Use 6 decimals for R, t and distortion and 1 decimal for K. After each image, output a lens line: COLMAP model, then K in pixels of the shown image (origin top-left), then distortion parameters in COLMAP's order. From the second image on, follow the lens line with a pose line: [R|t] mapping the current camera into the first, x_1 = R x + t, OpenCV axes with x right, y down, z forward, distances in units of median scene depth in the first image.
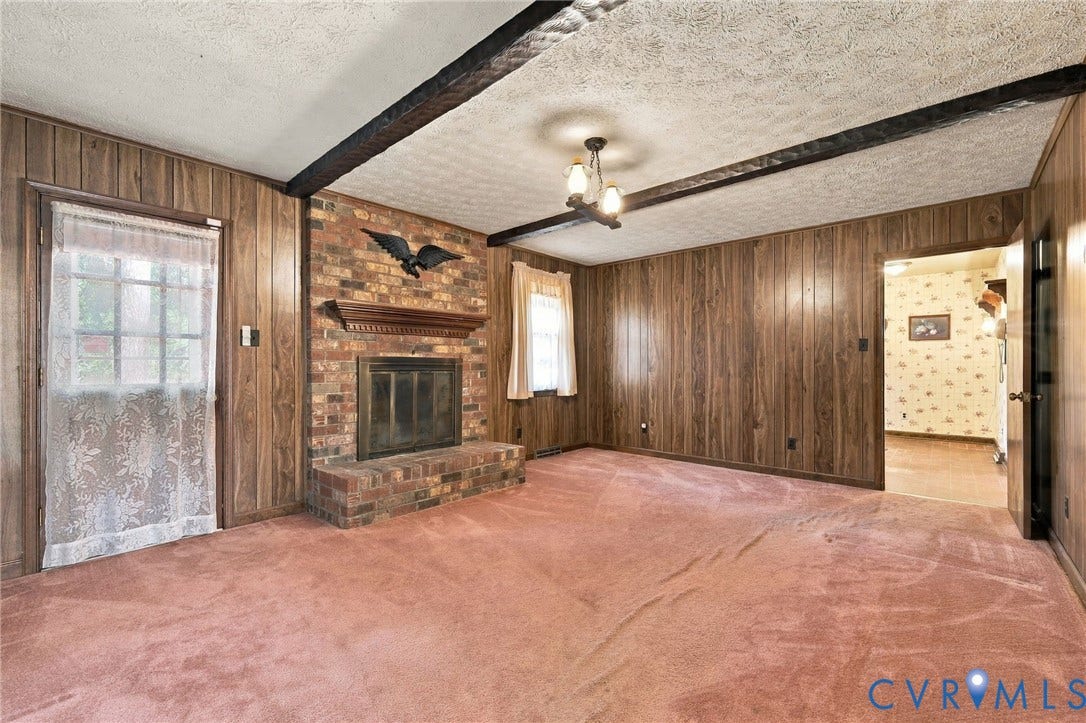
lens RADIAL K [[443.0, 0, 543.4], [0, 443.0, 365.0], [0, 0, 1]] dist [0.000366, -0.000025]
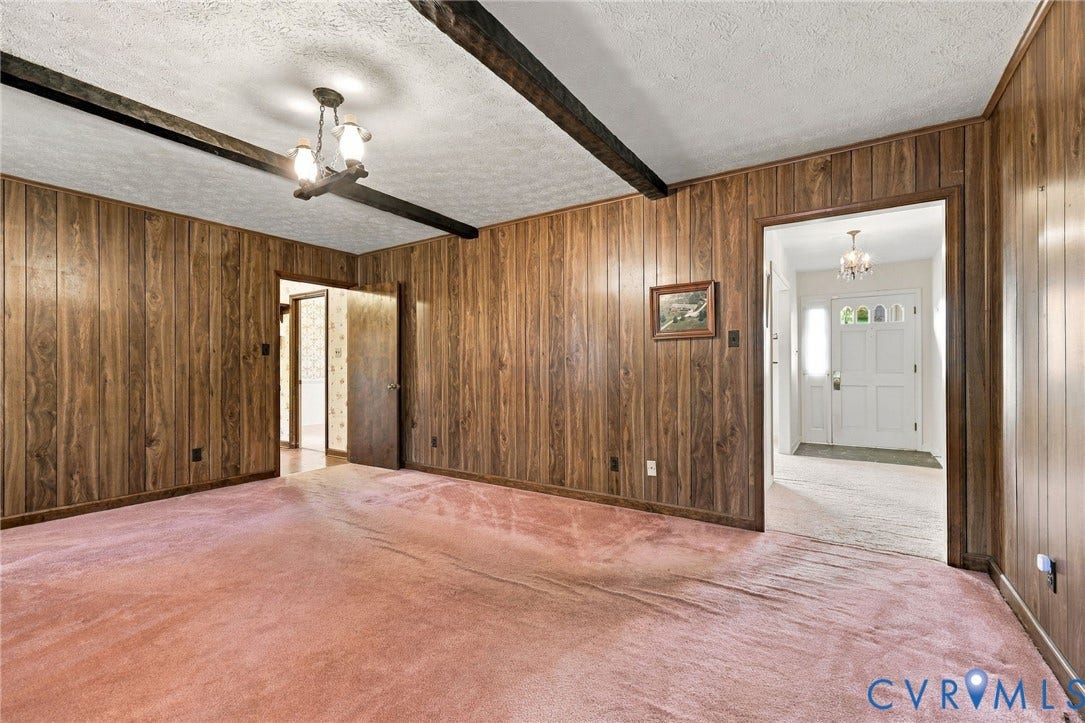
lens RADIAL K [[442.6, 0, 542.9], [0, 442.6, 365.0], [0, 0, 1]] dist [0.000366, -0.000025]
pose [[-0.125838, 0.009024, 0.992010, -0.429074], [-0.001522, 0.999956, -0.009289, 0.001863], [-0.992050, -0.002678, -0.125819, 0.415197]]
